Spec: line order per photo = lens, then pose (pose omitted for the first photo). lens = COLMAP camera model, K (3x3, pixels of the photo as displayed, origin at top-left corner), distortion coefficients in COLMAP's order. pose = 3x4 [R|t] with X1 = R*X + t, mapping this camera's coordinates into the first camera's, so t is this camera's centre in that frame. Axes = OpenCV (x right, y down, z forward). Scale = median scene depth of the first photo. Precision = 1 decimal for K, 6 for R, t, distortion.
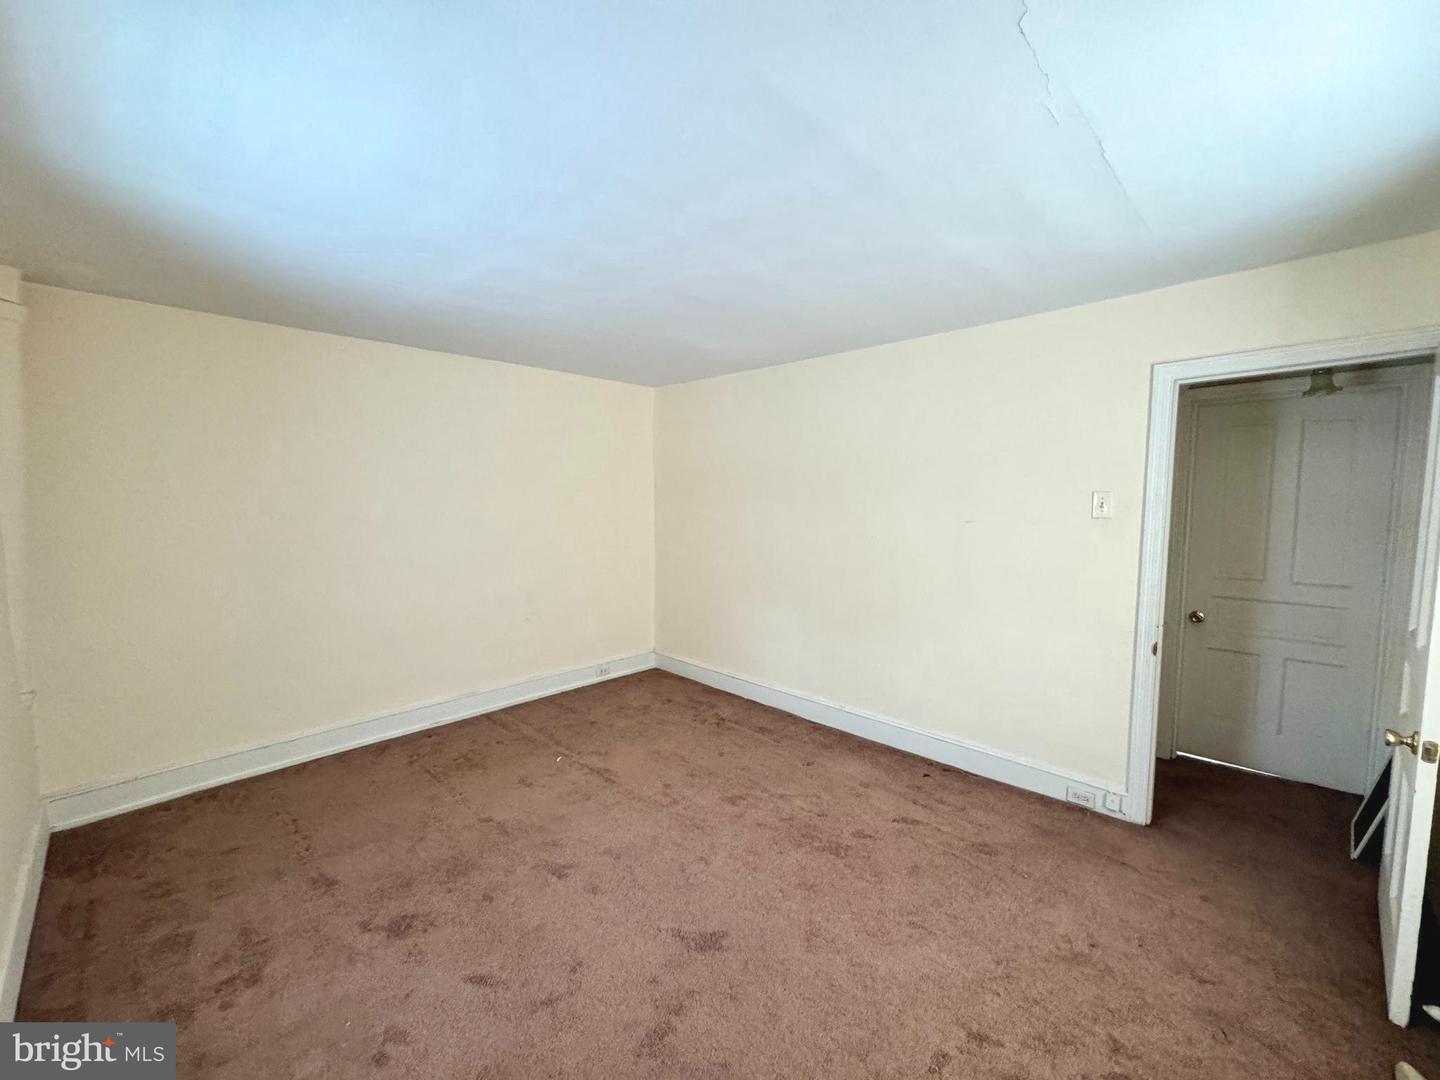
lens RADIAL K [[577.3, 0, 724.4], [0, 577.3, 544.2], [0, 0, 1]] dist [-0.006254, 0.001576]
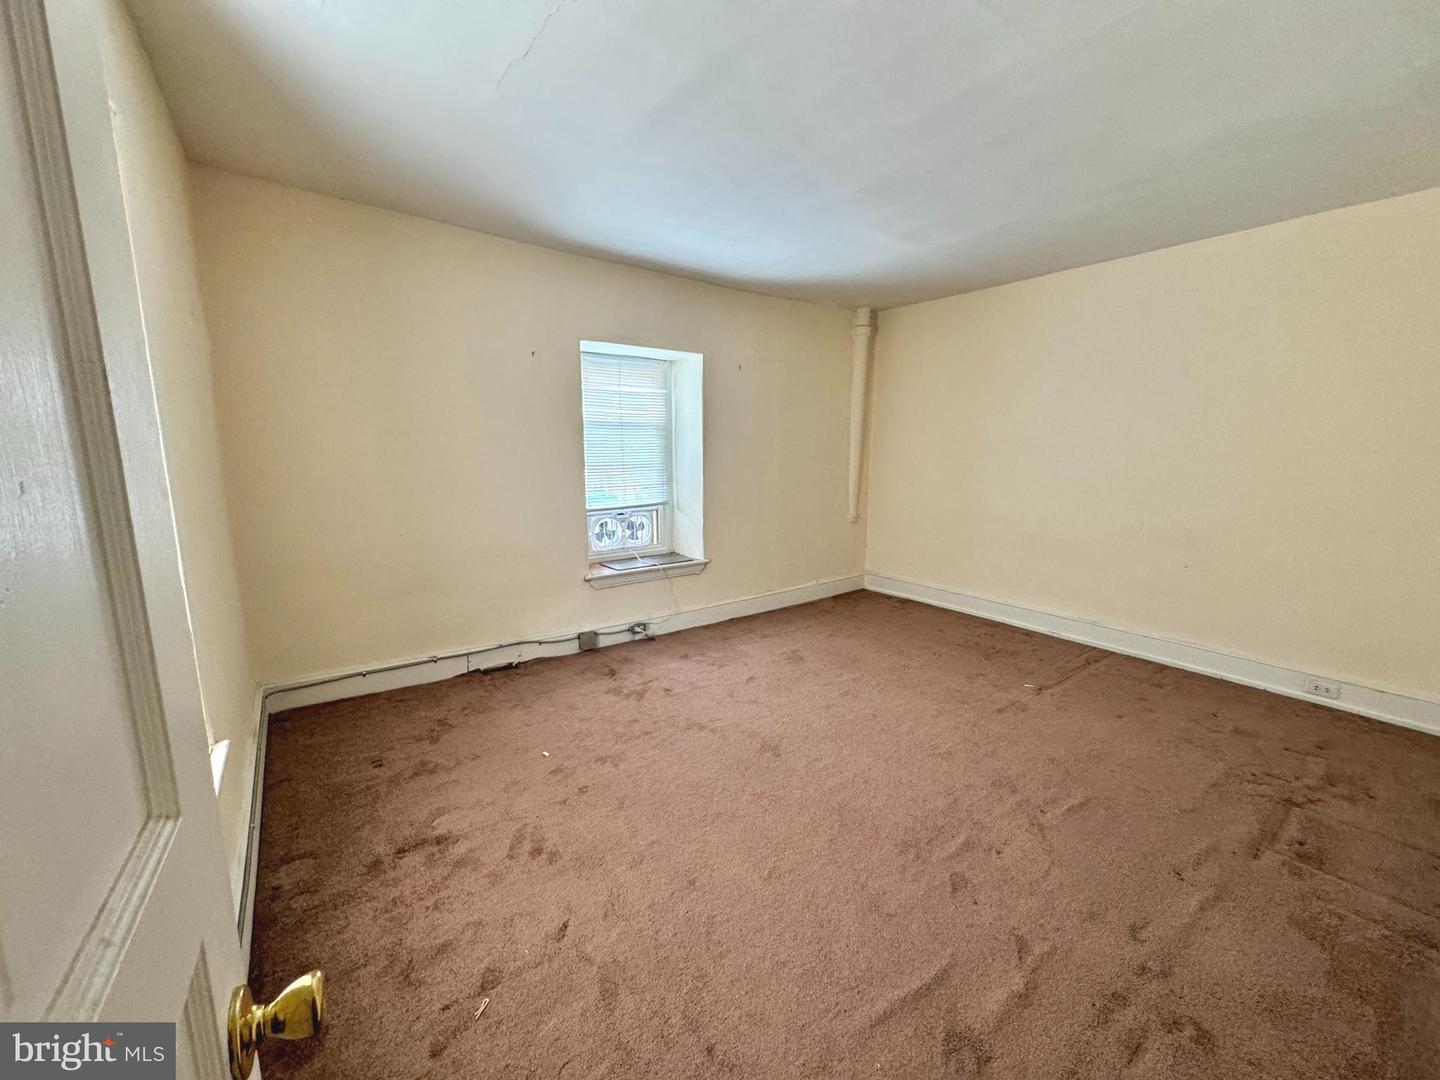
lens RADIAL K [[577.3, 0, 724.5], [0, 577.3, 539.6], [0, 0, 1]] dist [-0.006254, 0.001576]
pose [[-0.179639, 0.156799, -0.971156, 0.644621], [-0.084660, 0.981089, 0.174063, 0.005526], [0.980083, 0.113487, -0.162967, 0.574570]]
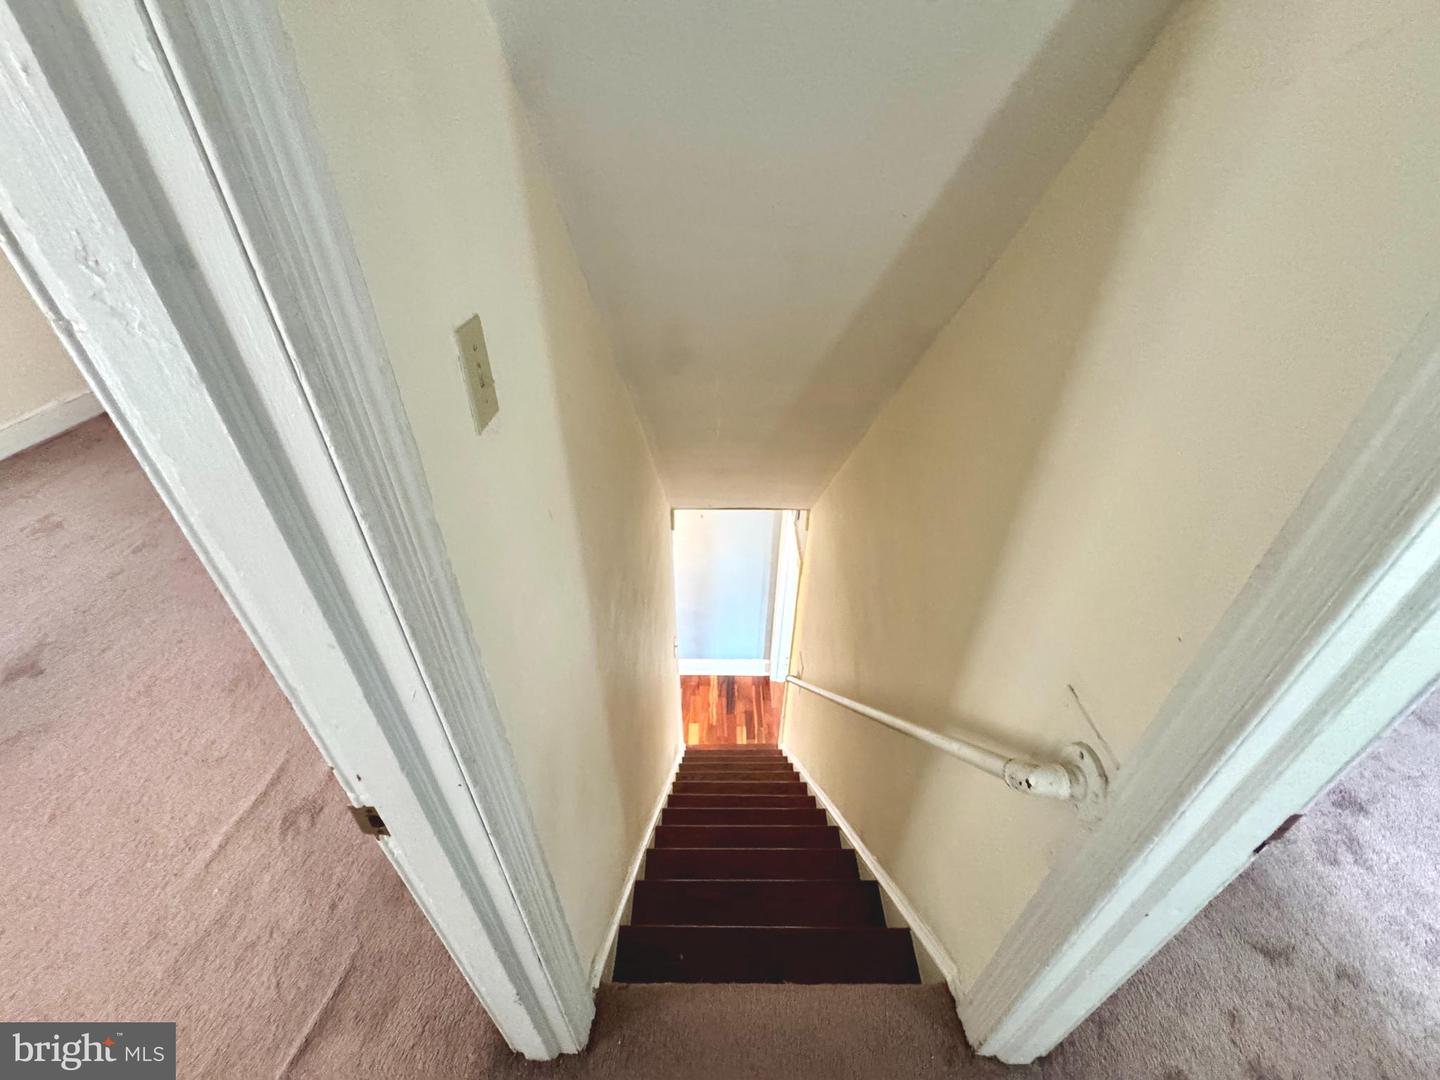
lens RADIAL K [[577.3, 0, 717.8], [0, 577.3, 538.4], [0, 0, 1]] dist [-0.006254, 0.001576]
pose [[0.687956, 0.415917, -0.594753, 0.698052], [-0.064375, 0.851238, 0.520817, -0.048719], [0.722892, -0.320012, 0.612388, 0.718691]]
